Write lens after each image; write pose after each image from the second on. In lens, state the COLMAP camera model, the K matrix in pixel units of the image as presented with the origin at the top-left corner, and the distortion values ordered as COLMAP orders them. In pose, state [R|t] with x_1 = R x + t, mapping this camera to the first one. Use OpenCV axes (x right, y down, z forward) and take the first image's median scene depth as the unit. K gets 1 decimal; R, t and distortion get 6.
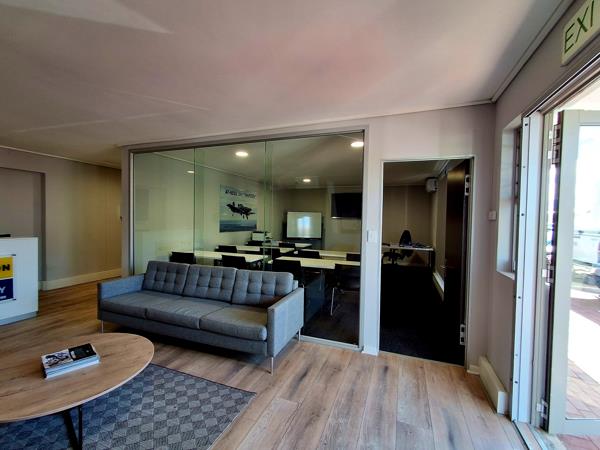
lens RADIAL K [[272.8, 0, 294.8], [0, 272.8, 225.9], [0, 0, 1]] dist [0.001527, 0.000776]
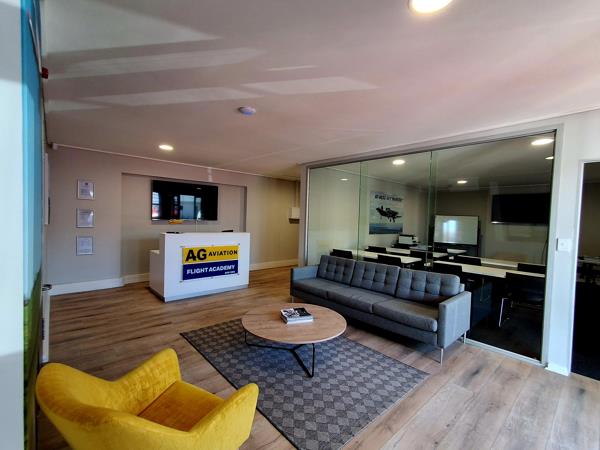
lens RADIAL K [[273.9, 0, 295.5], [0, 273.9, 227.7], [0, 0, 1]] dist [0.003666, 0.000085]
pose [[0.893416, 0.027689, -0.448377, -0.073287], [-0.028455, 0.999582, 0.005031, 0.000723], [0.448329, 0.008264, 0.893831, -0.152100]]
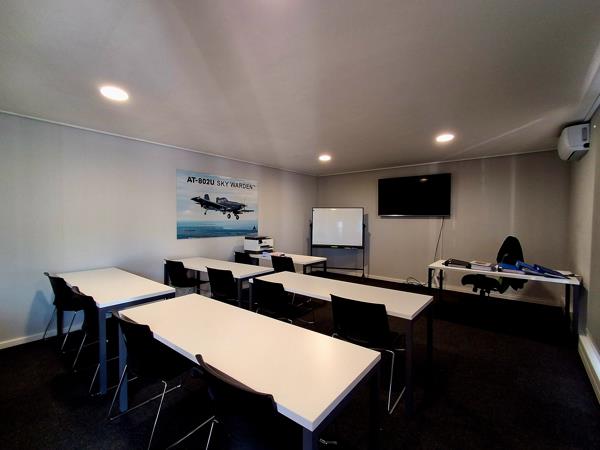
lens RADIAL K [[272.8, 0, 294.8], [0, 272.8, 225.9], [0, 0, 1]] dist [0.001527, 0.000776]
pose [[0.949908, -0.004046, -0.312503, 0.317325], [0.003482, 0.999991, -0.002365, -0.010237], [0.312510, 0.001159, 0.949914, 0.664658]]
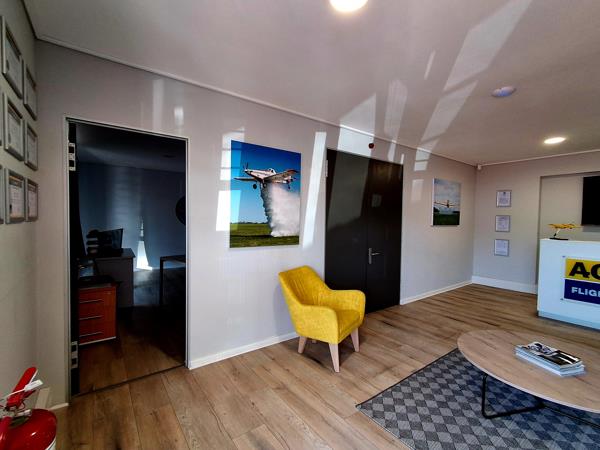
lens RADIAL K [[272.8, 0, 294.8], [0, 272.8, 225.9], [0, 0, 1]] dist [0.001527, 0.000776]
pose [[-0.533166, 0.001766, -0.846009, 0.231225], [-0.046423, 0.998430, 0.031341, 0.008620], [0.844736, 0.055984, -0.532247, 0.319821]]
